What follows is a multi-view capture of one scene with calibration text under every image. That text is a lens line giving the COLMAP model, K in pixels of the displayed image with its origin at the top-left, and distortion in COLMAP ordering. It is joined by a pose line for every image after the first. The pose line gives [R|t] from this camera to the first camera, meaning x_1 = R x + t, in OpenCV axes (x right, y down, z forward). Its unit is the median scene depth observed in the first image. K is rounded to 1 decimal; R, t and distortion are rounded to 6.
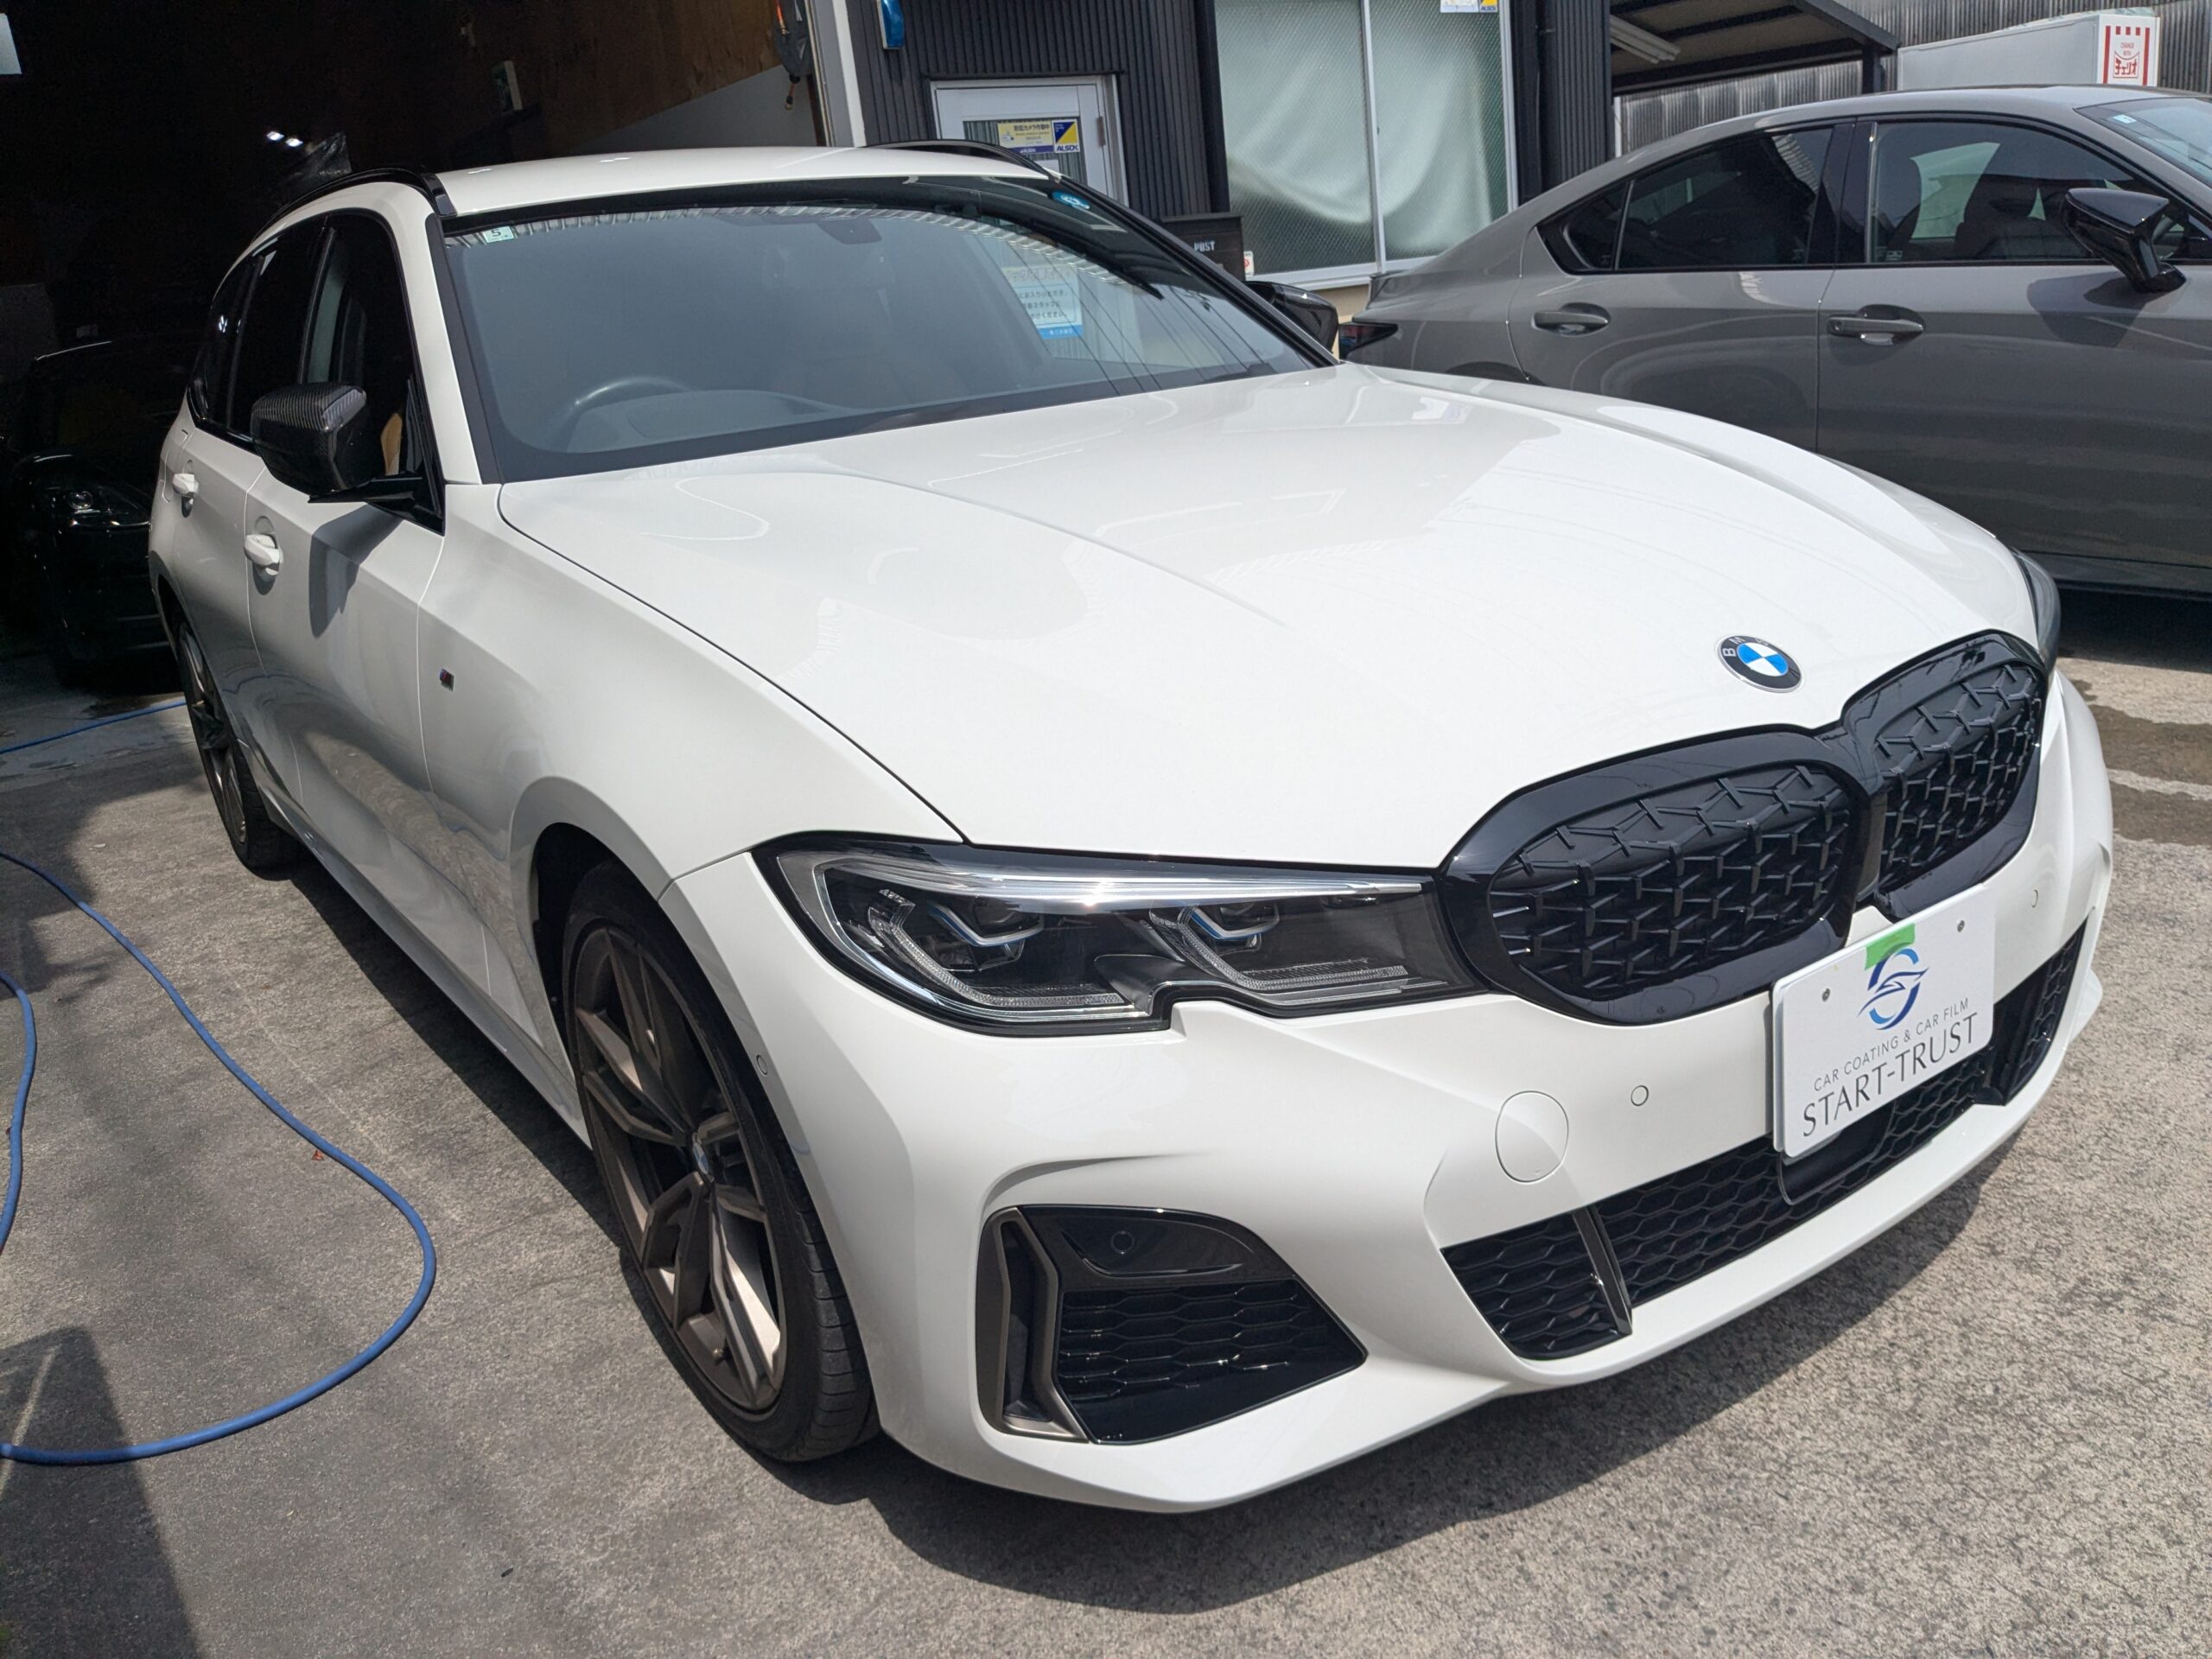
lens RADIAL K [[1759.6, 0, 1106.0], [0, 1759.6, 829.5], [0, 0, 1]] dist [0.039854, -0.061967]
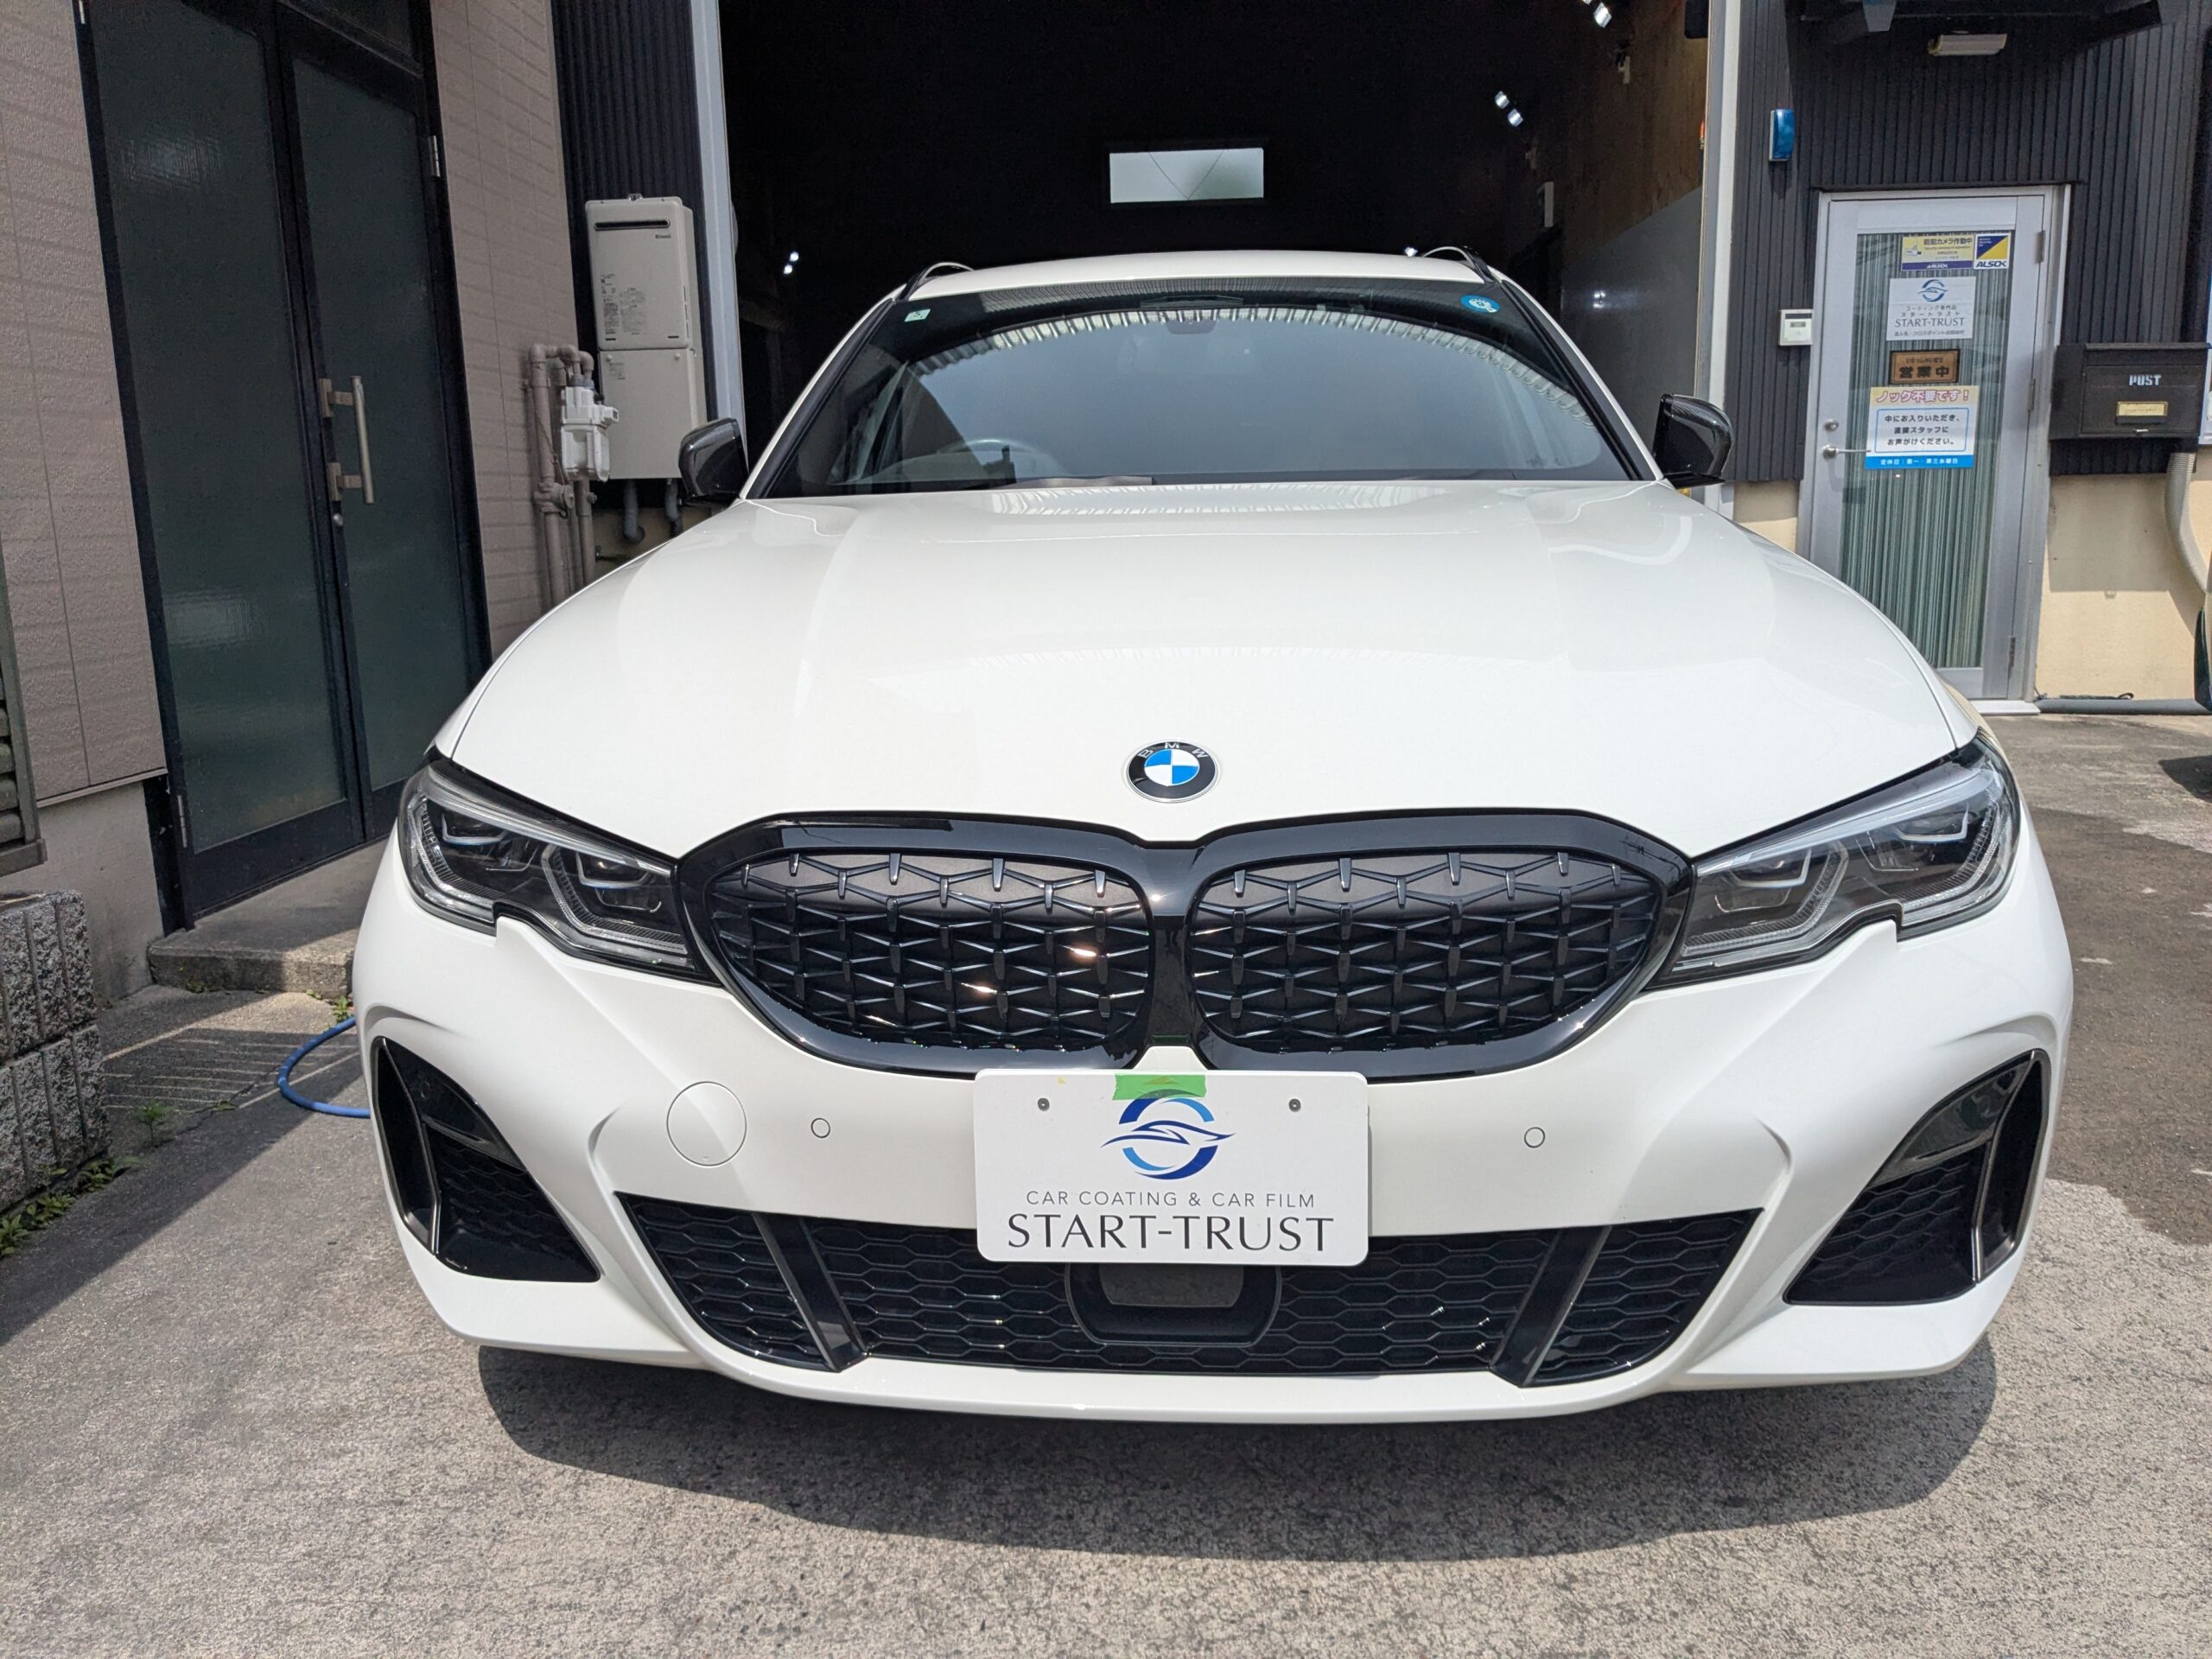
lens RADIAL K [[1759.6, 0, 1106.0], [0, 1759.6, 829.5], [0, 0, 1]] dist [0.039854, -0.061967]
pose [[0.764122, 0.209363, -0.610151, 0.841392], [-0.245737, 0.969020, 0.024755, -0.070859], [0.596431, 0.131021, 0.791898, 0.210635]]
